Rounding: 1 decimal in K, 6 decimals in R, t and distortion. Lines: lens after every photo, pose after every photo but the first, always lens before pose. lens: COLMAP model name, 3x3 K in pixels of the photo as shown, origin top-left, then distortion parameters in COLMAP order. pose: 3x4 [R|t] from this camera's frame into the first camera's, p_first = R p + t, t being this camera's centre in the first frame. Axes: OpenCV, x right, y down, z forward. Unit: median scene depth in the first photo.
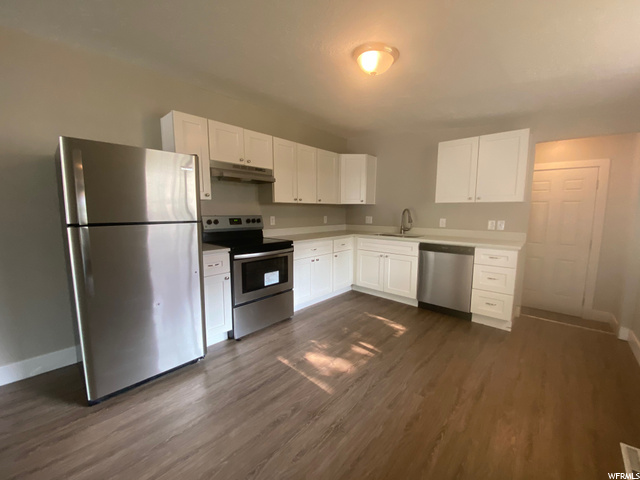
lens RADIAL K [[264.2, 0, 321.6], [0, 264.2, 236.4], [0, 0, 1]] dist [-0.007522, -0.001447]
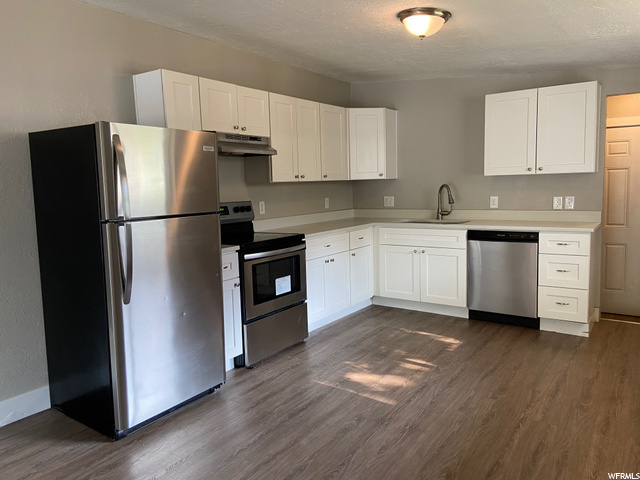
lens RADIAL K [[484.9, 0, 325.2], [0, 484.9, 222.4], [0, 0, 1]] dist [0.023041, 0.000990]
pose [[0.991652, -0.040333, 0.122470, -0.226362], [0.042881, 0.998914, -0.018241, 0.011434], [-0.121601, 0.023341, 0.992305, -0.364112]]
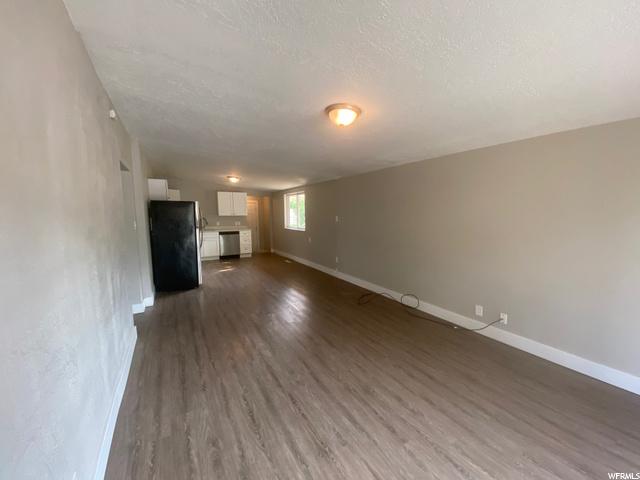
lens RADIAL K [[264.2, 0, 320.2], [0, 264.2, 241.2], [0, 0, 1]] dist [-0.007522, -0.001447]
pose [[0.314891, -0.104446, 0.943364, -1.936398], [0.100774, 0.991988, 0.076191, 0.020928], [-0.943763, 0.071075, 0.322893, -0.799331]]
